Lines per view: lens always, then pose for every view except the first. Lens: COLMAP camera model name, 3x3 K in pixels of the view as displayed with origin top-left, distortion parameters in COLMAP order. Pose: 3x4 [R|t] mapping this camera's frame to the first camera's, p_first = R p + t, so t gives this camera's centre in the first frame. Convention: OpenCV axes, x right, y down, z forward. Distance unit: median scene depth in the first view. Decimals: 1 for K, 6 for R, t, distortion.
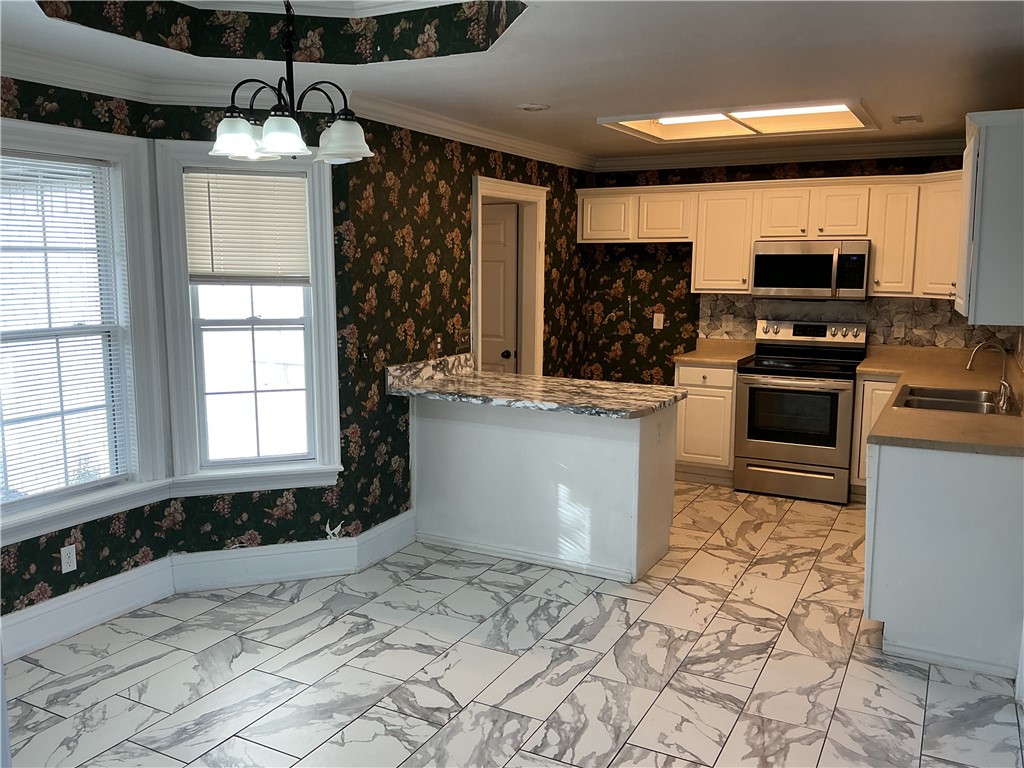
lens RADIAL K [[848.0, 0, 512.0], [0, 848.0, 384.0], [0, 0, 1]] dist [0.089758, -0.166331]
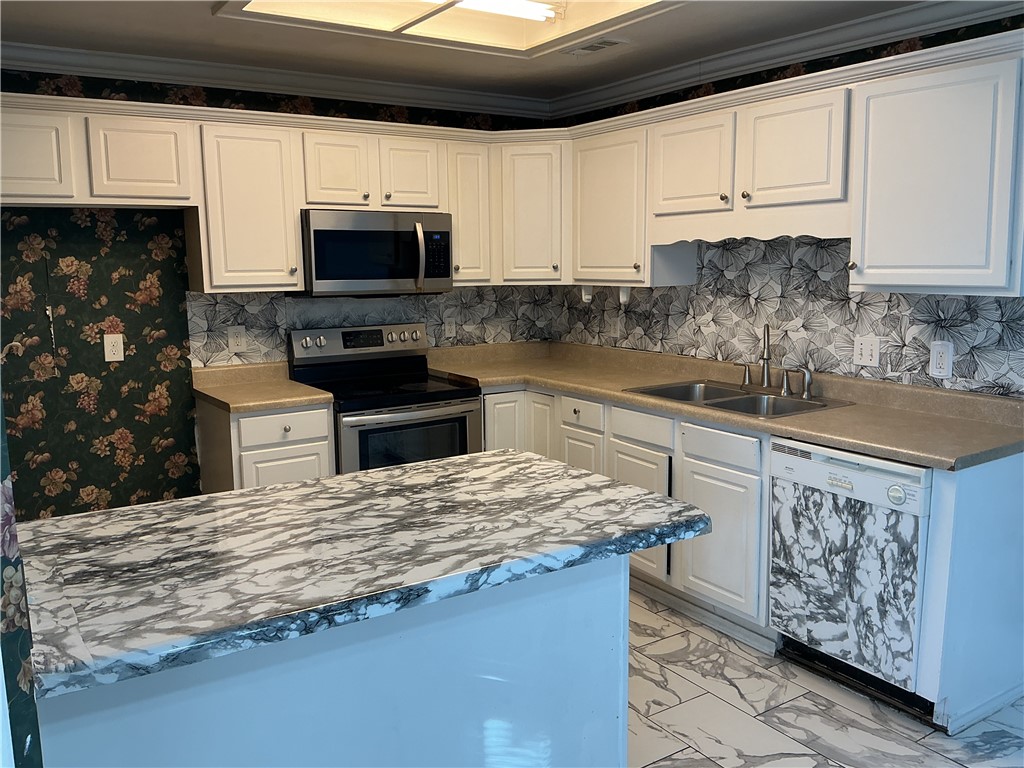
lens RADIAL K [[848.0, 0, 512.0], [0, 848.0, 384.0], [0, 0, 1]] dist [0.089758, -0.166331]
pose [[0.483752, -0.137241, 0.864378, -0.210409], [0.140547, 0.986993, 0.078051, -0.062010], [-0.863847, 0.083729, 0.496748, 0.531282]]
